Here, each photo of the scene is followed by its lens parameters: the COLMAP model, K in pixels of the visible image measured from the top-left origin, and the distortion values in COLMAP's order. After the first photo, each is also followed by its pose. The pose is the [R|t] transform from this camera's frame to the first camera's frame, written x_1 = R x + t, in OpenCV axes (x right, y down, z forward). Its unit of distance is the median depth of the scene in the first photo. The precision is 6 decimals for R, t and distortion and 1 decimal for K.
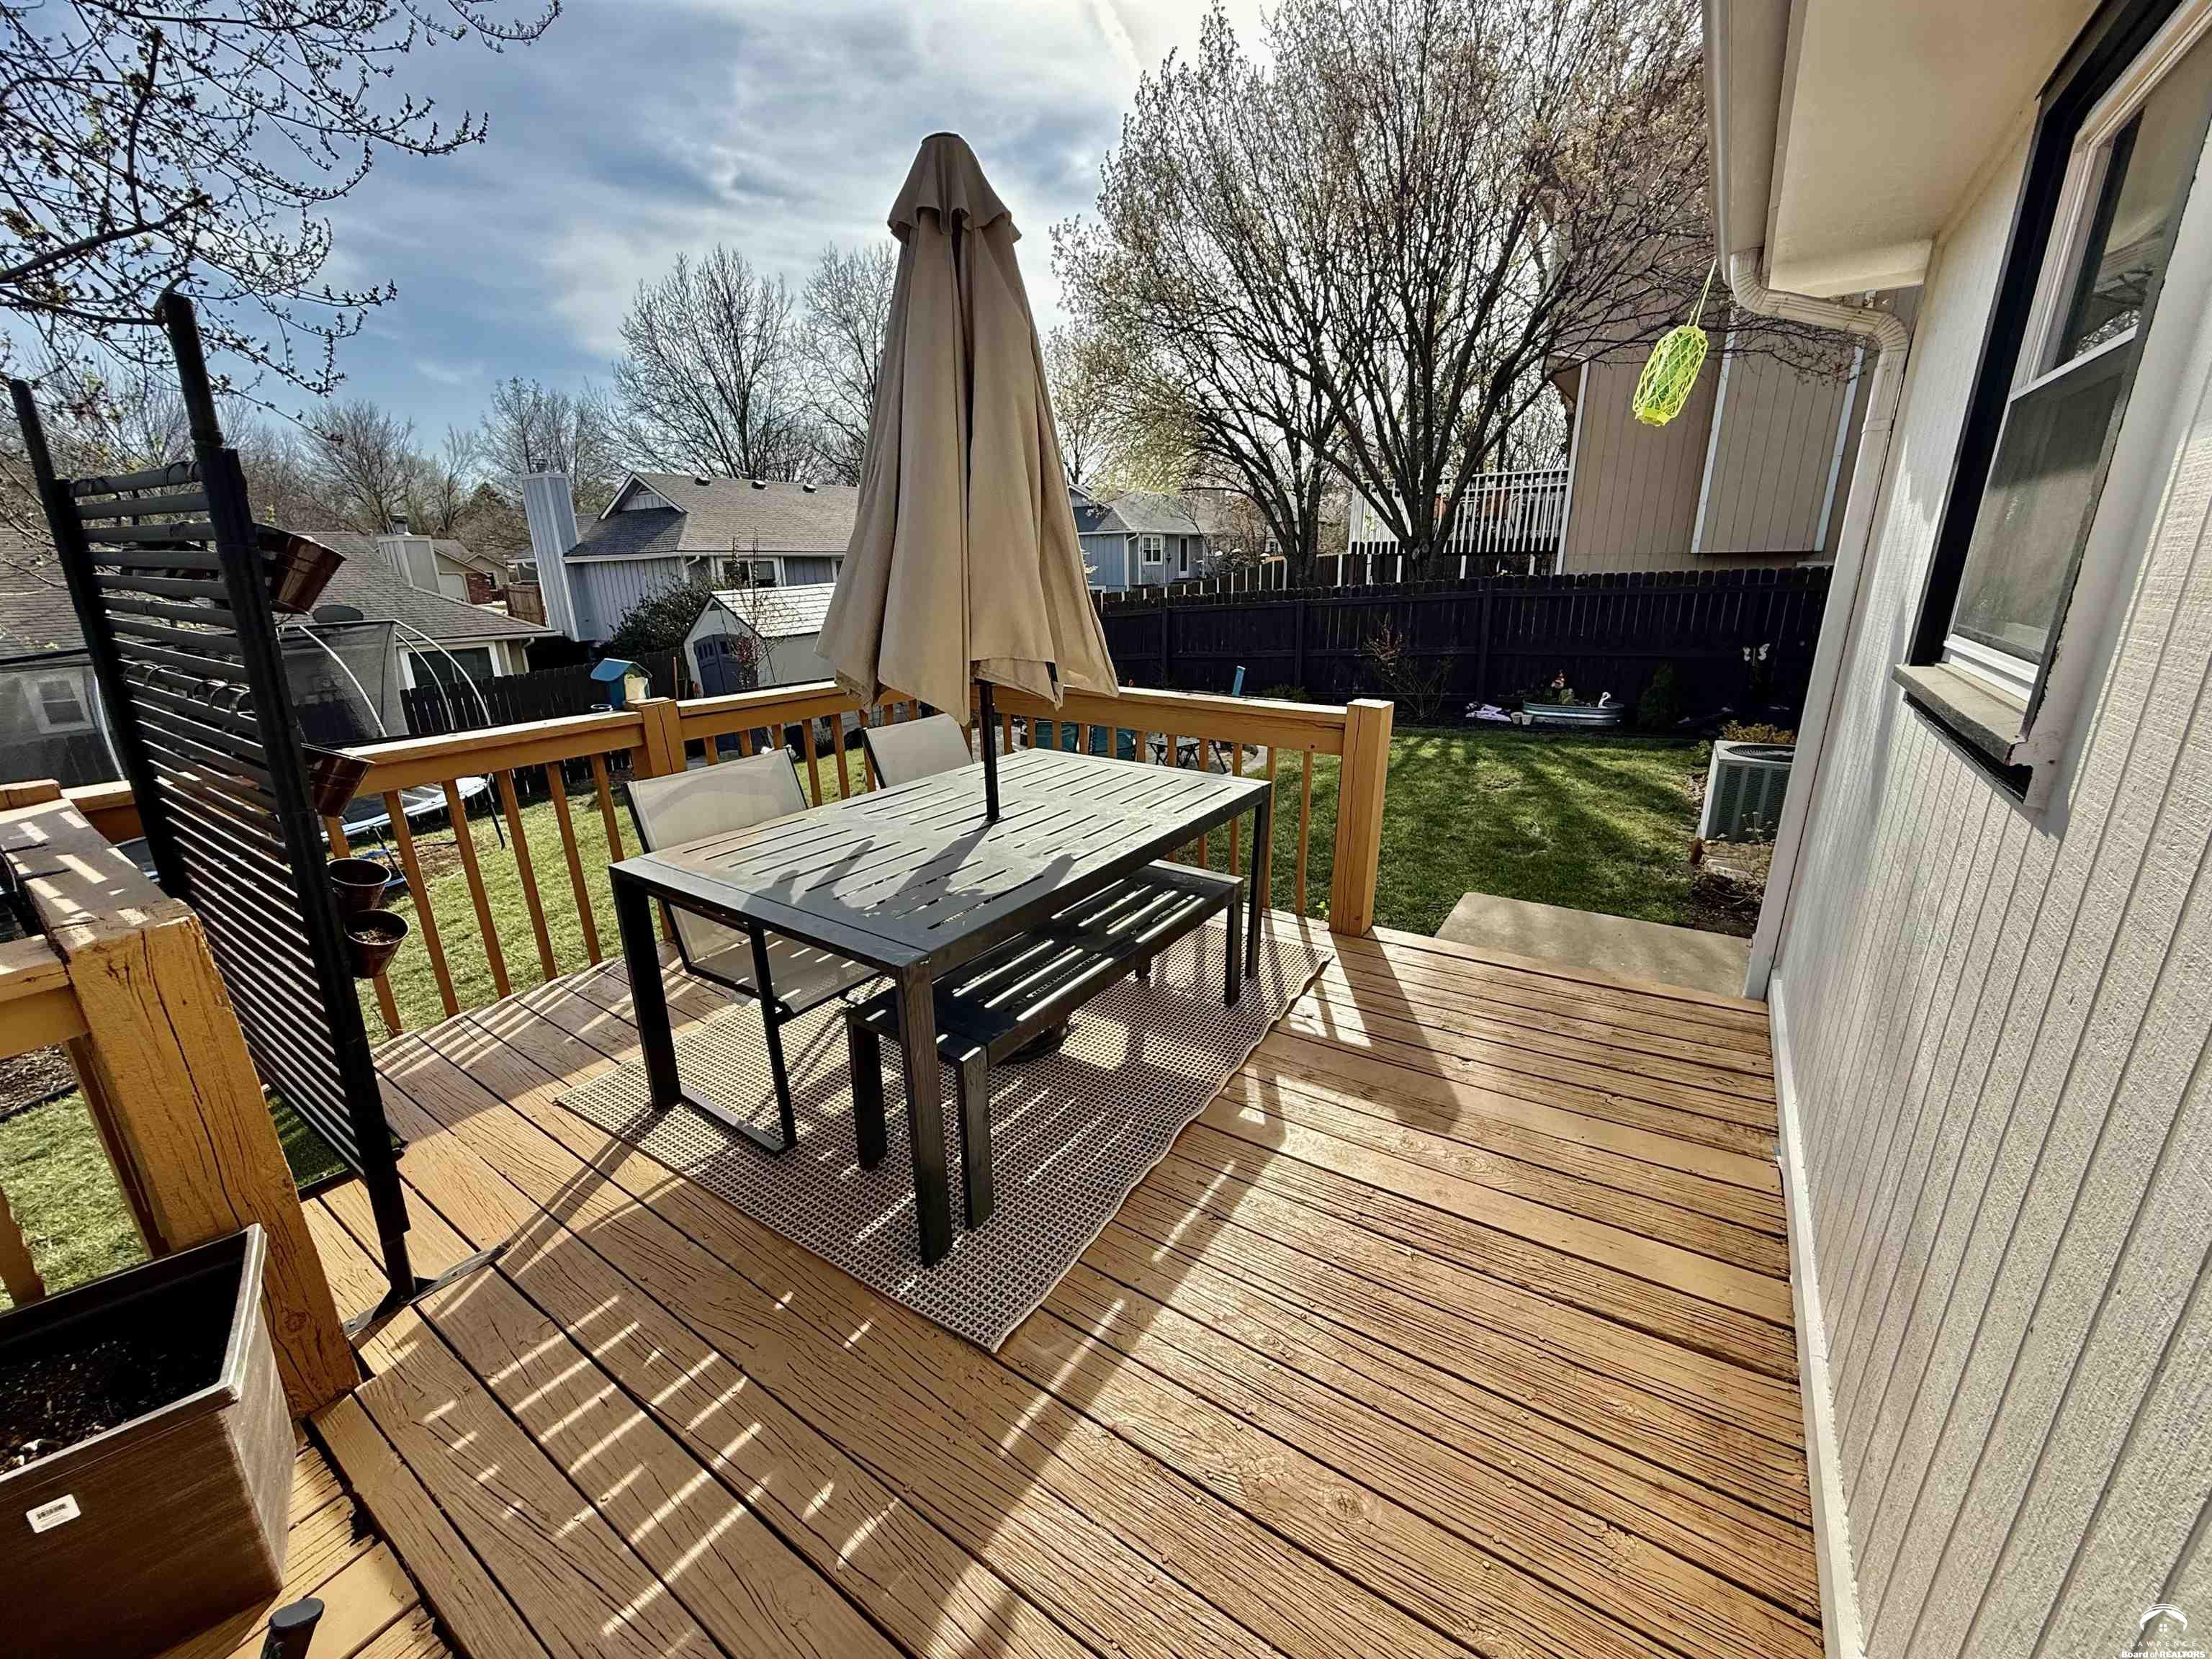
lens RADIAL K [[879.2, 0, 1101.1], [0, 879.2, 829.8], [0, 0, 1]] dist [0.000615, 0.000025]
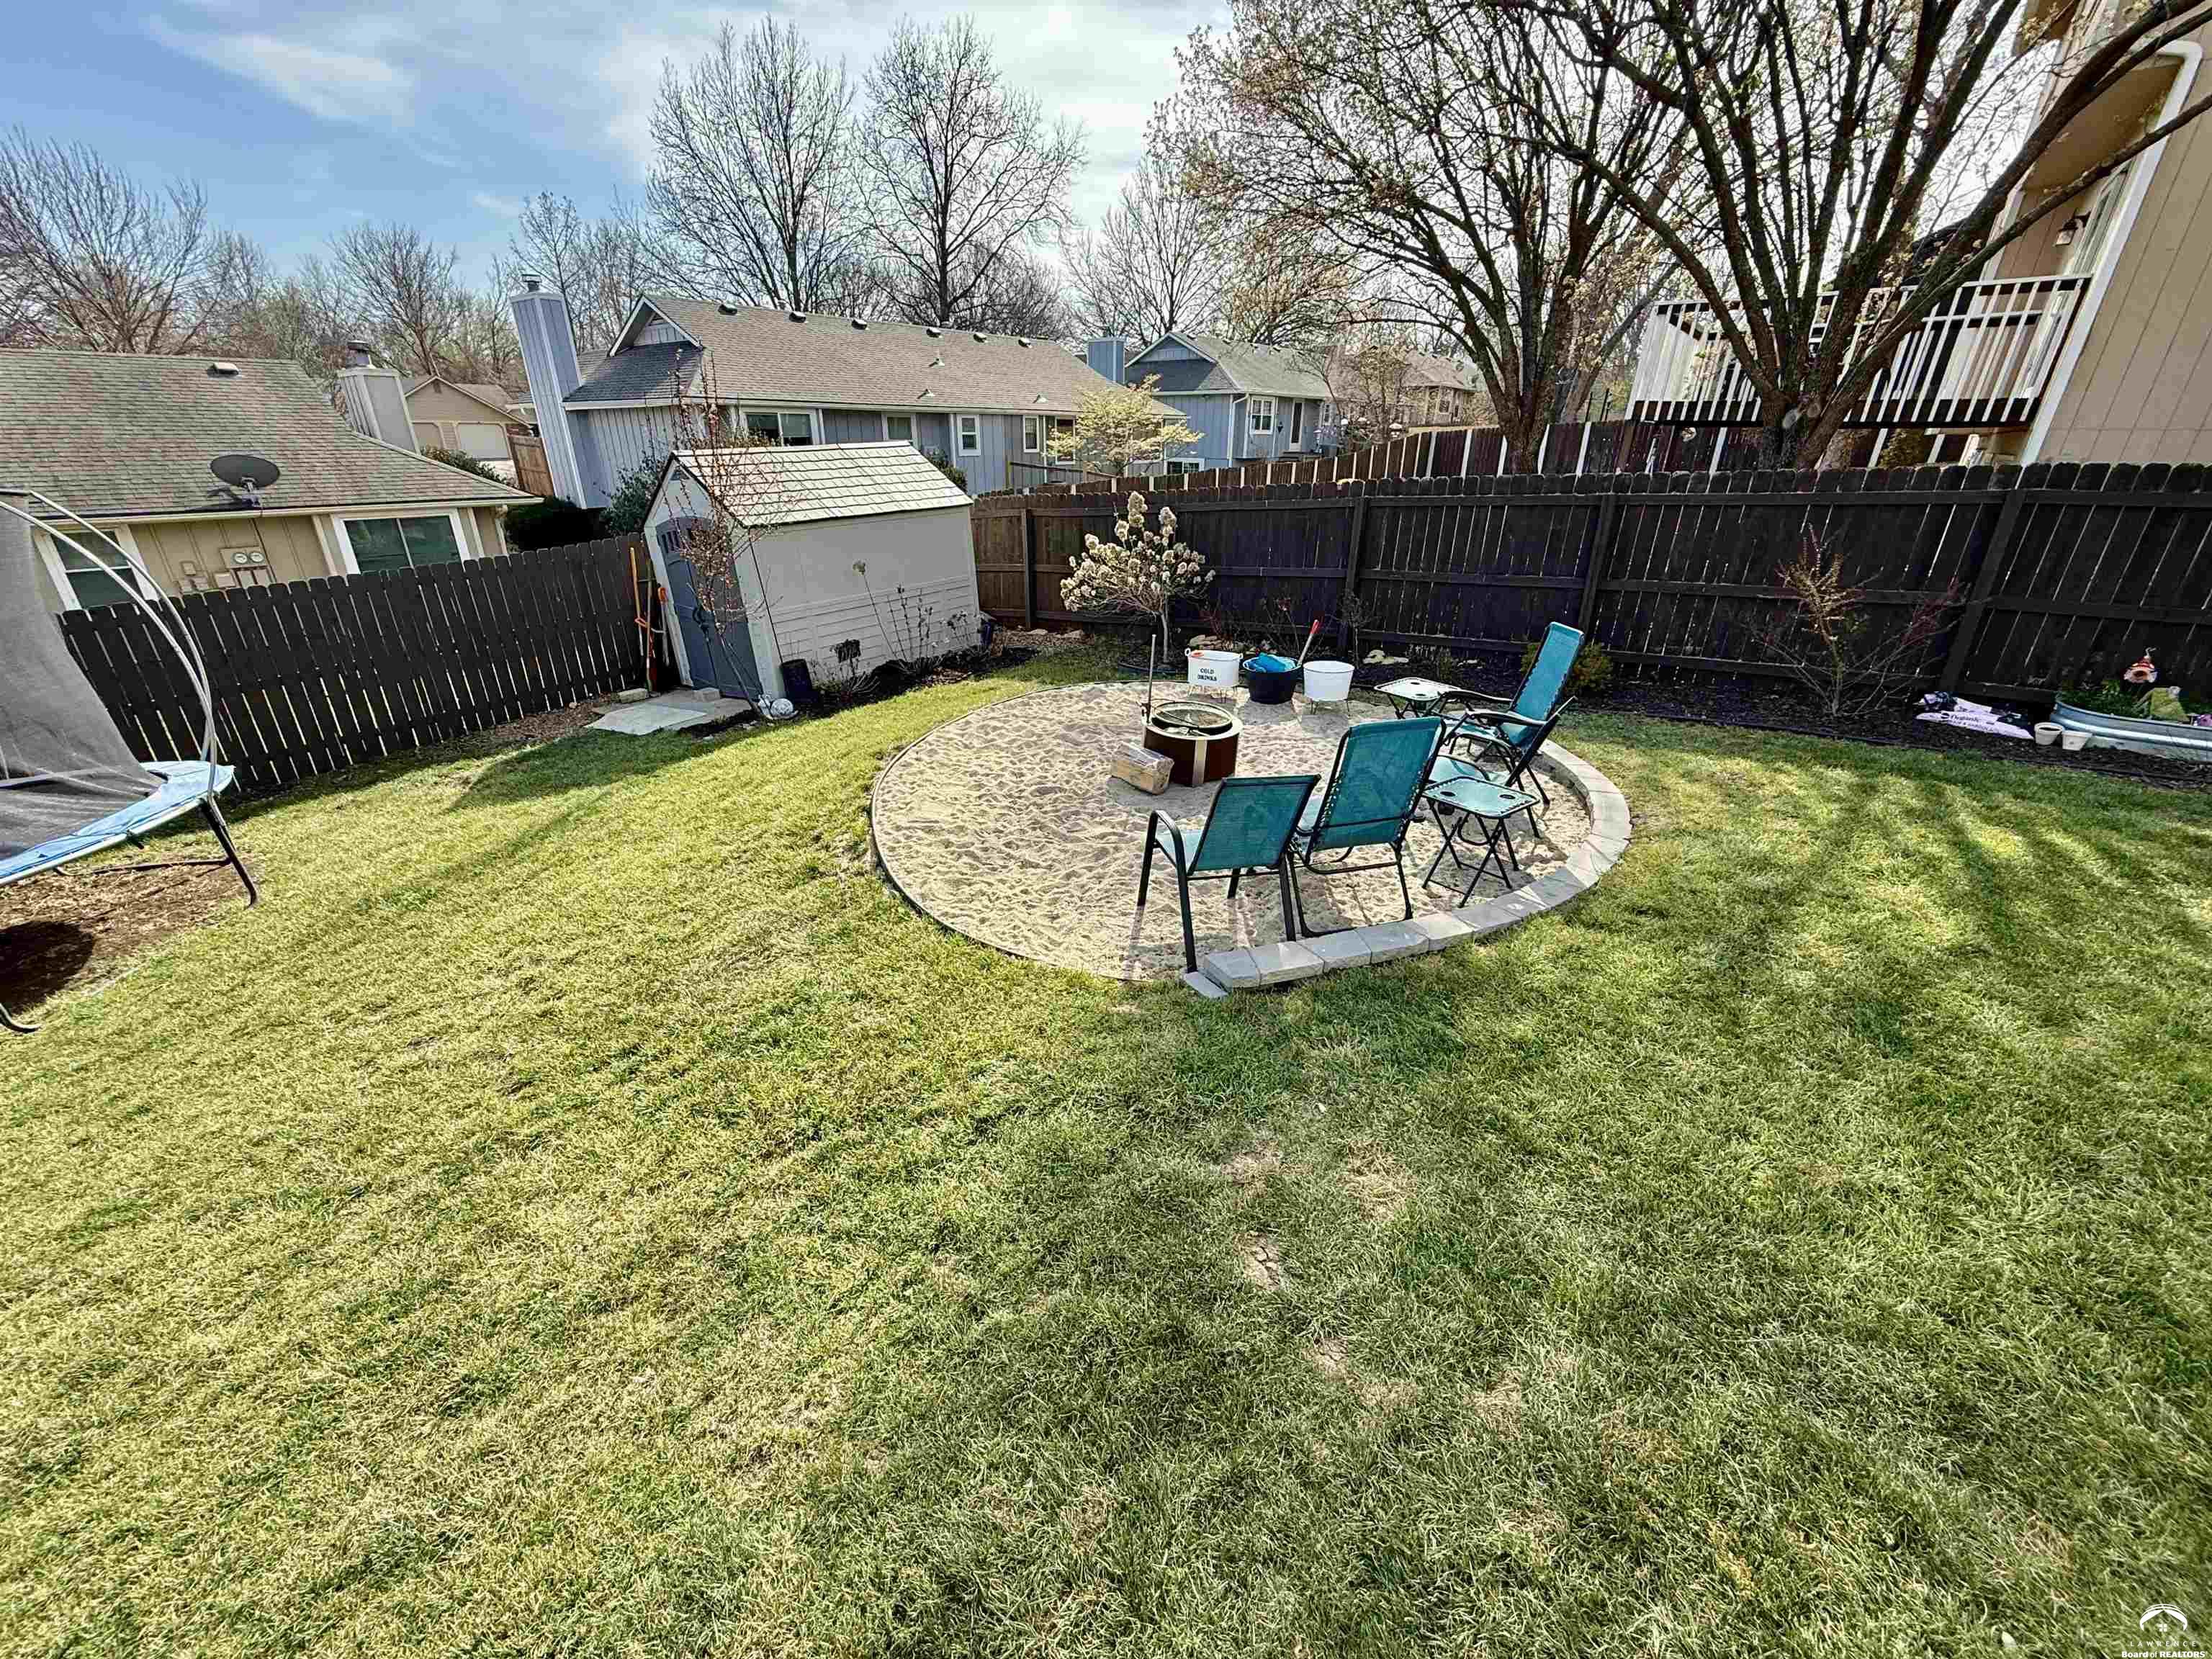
lens RADIAL K [[879.2, 0, 1101.1], [0, 879.2, 829.8], [0, 0, 1]] dist [0.000615, 0.000025]
pose [[0.996209, 0.057344, -0.065414, -0.029599], [-0.048344, 0.990108, 0.131715, -0.044600], [0.072320, -0.128053, 0.989127, 0.162848]]
